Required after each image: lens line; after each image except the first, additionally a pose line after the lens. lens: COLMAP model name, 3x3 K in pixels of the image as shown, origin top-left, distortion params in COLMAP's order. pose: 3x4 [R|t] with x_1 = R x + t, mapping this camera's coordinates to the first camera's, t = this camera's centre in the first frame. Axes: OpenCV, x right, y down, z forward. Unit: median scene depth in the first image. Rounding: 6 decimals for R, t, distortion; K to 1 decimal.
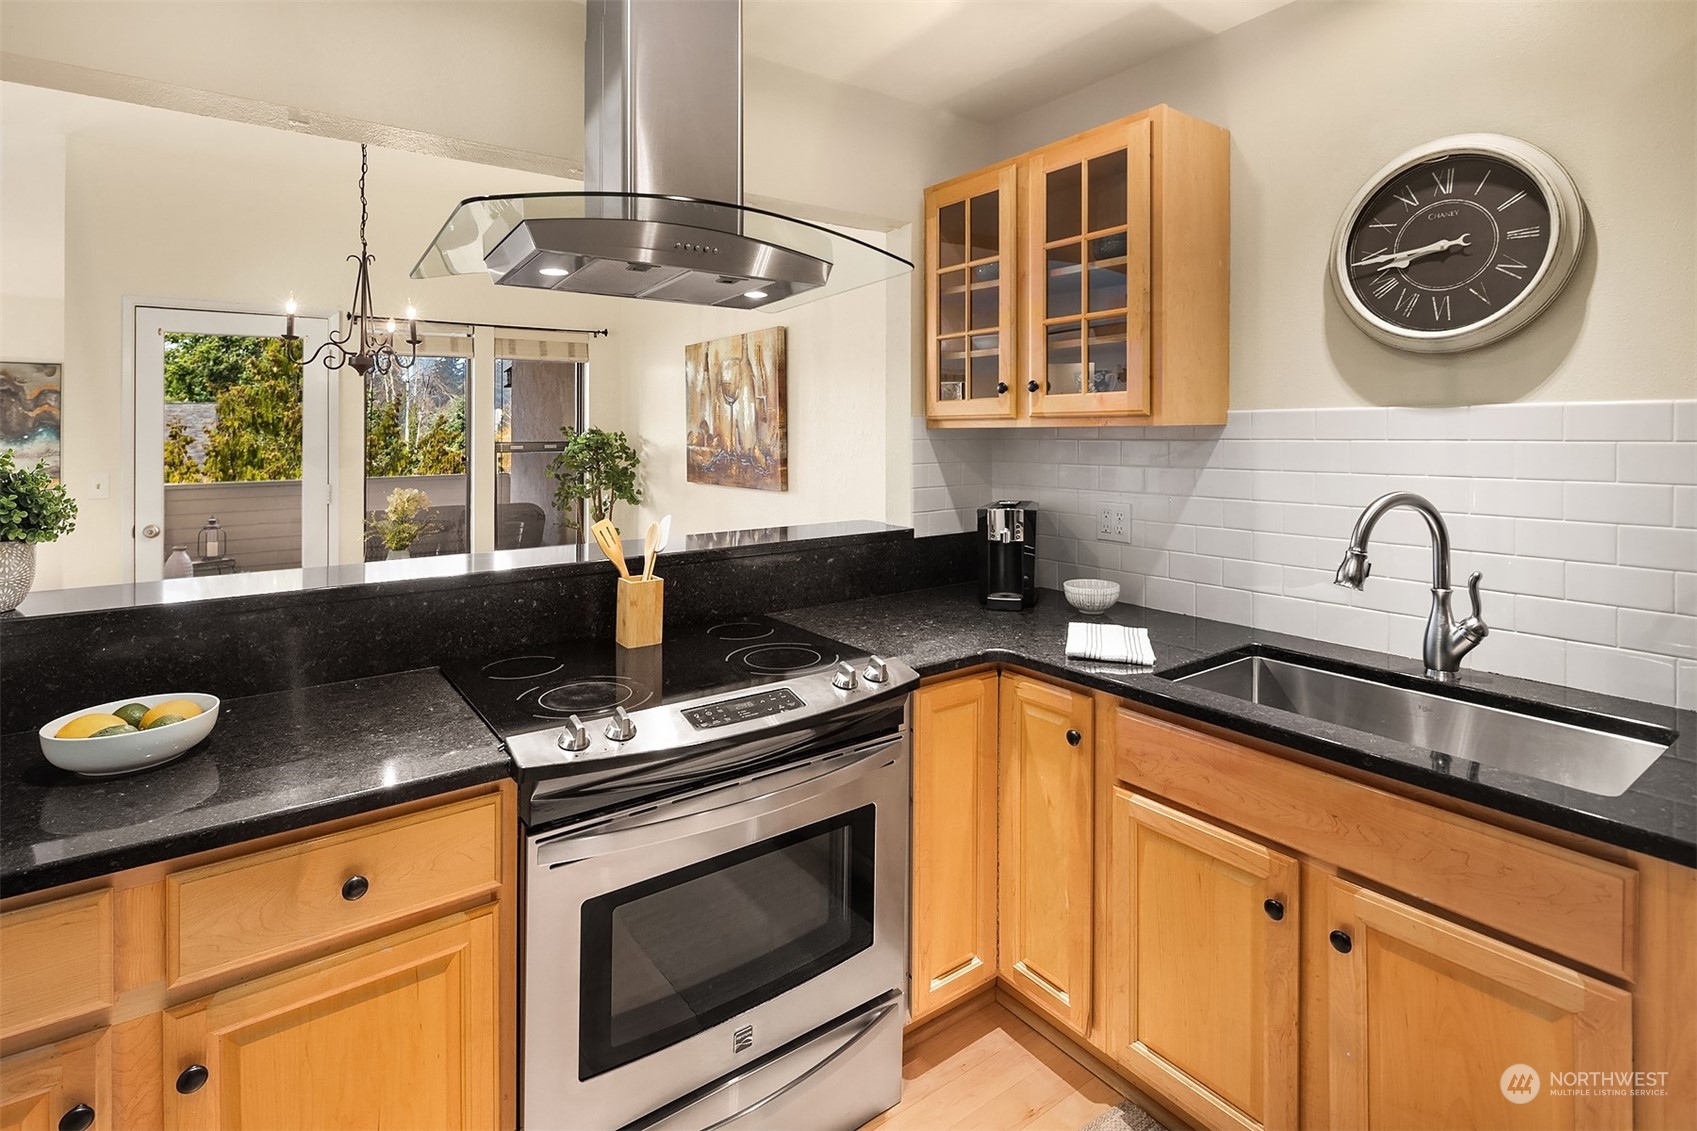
lens RADIAL K [[811.8, 0, 841.0], [0, 811.8, 434.3], [0, 0, 1]] dist [0.004591, -0.002947]
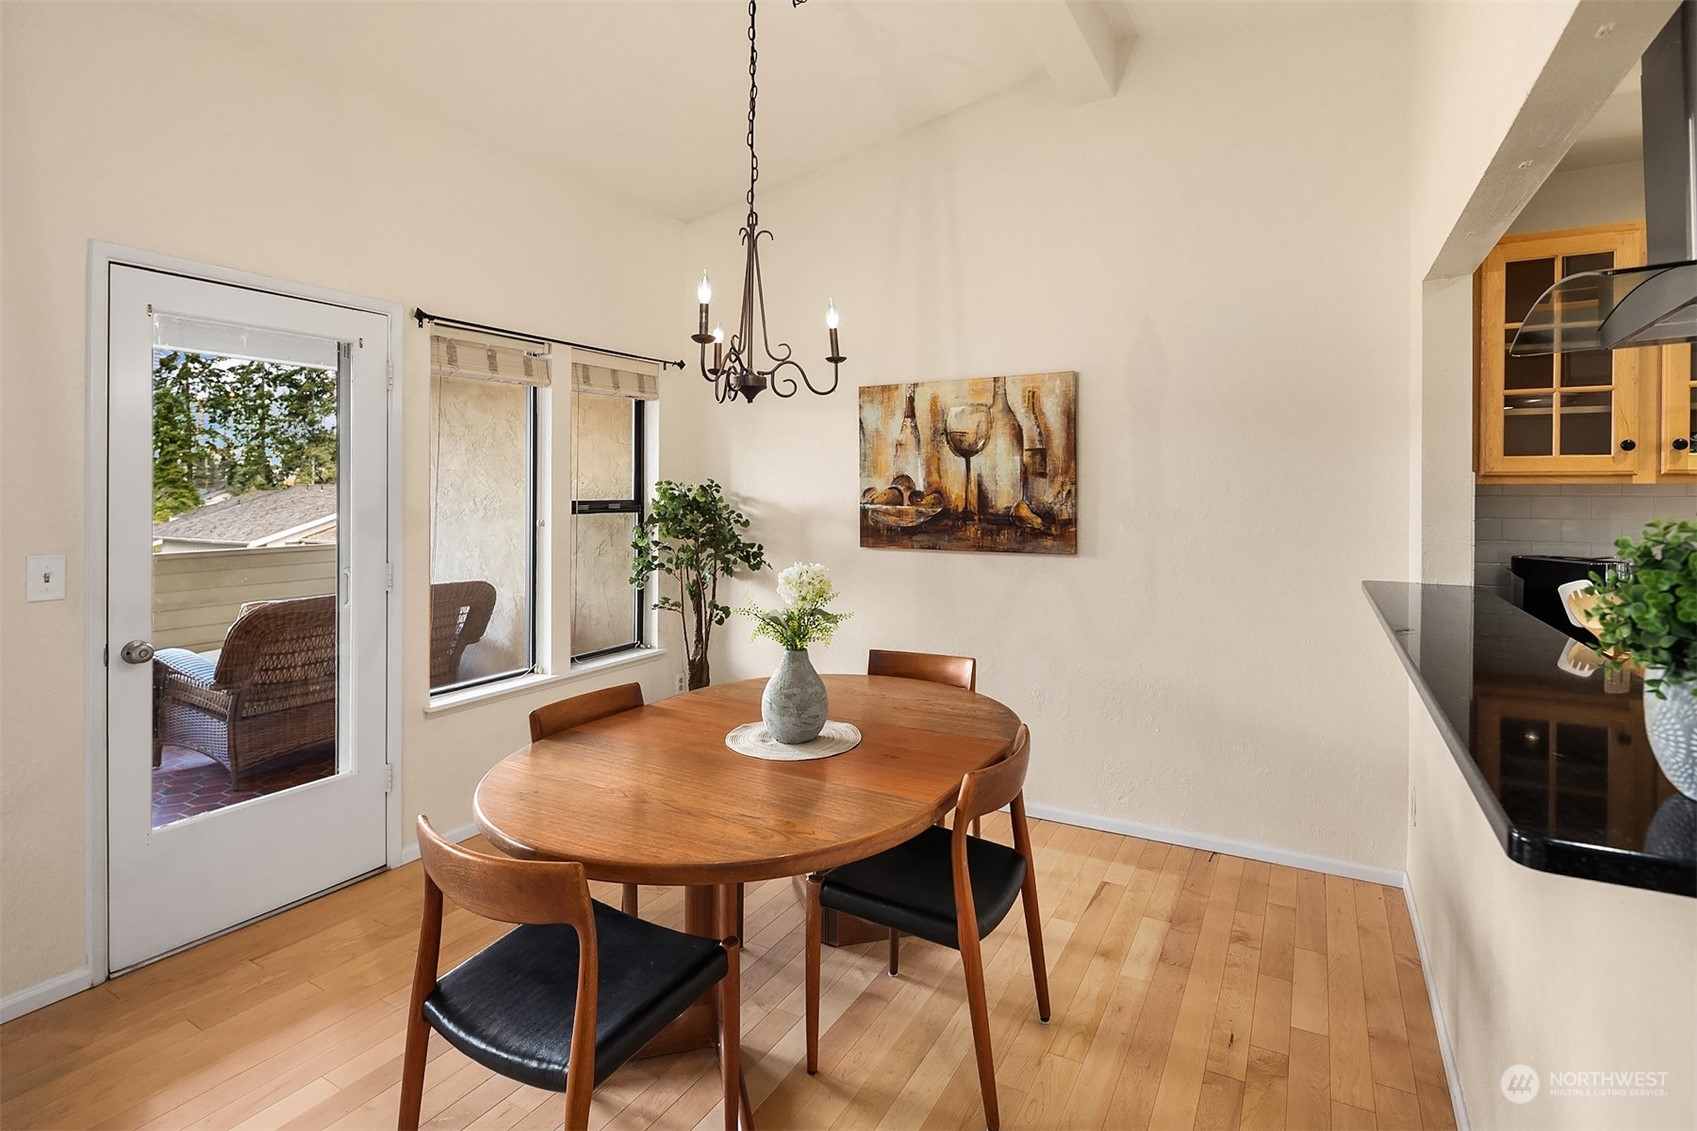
lens RADIAL K [[811.8, 0, 828.3], [0, 811.8, 485.4], [0, 0, 1]] dist [0.004591, -0.002947]
pose [[0.909966, 0.008544, 0.414596, -1.207788], [-0.003584, 0.999912, -0.012739, 0.010736], [-0.414668, 0.010106, 0.909917, 0.509550]]
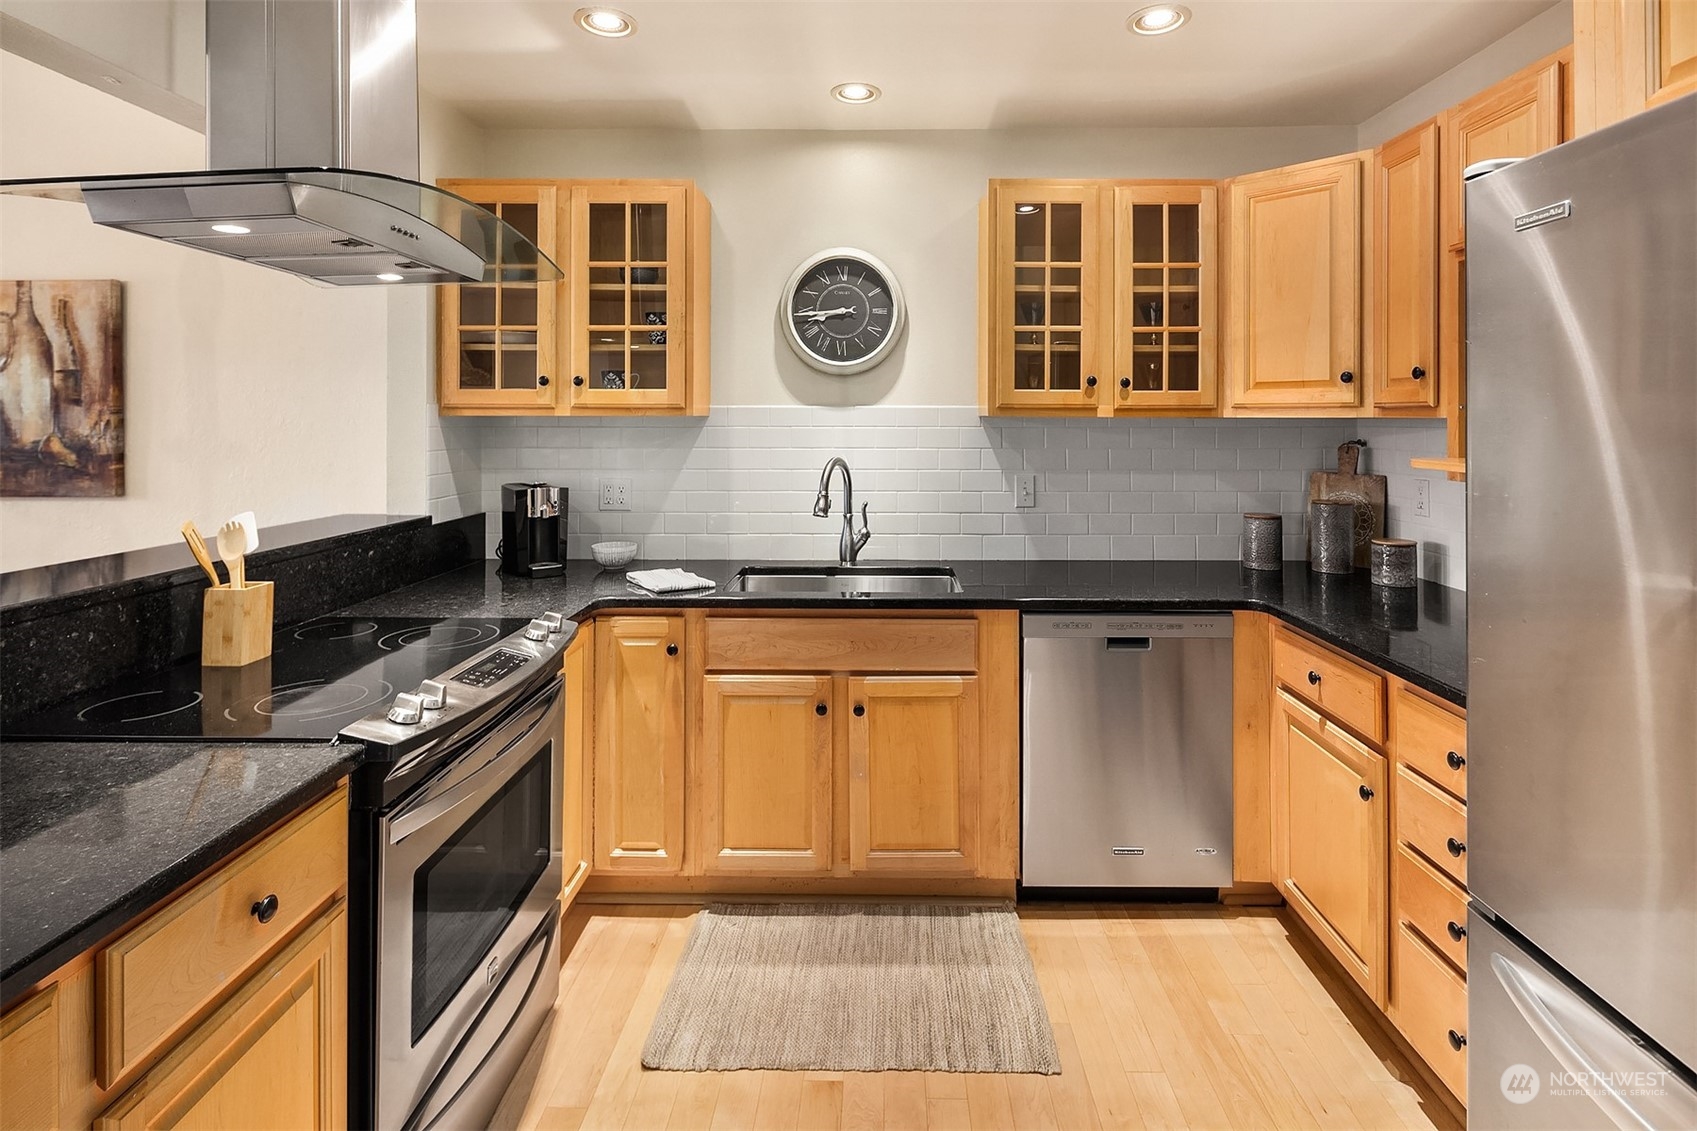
lens RADIAL K [[835.3, 0, 853.9], [0, 835.3, 425.2], [0, 0, 1]] dist [0.003255, -0.002507]
pose [[0.599893, 0.005401, 0.800062, -0.496608], [-0.002047, 0.999984, -0.005216, 0.010413], [-0.800078, 0.001491, 0.599895, -0.043424]]
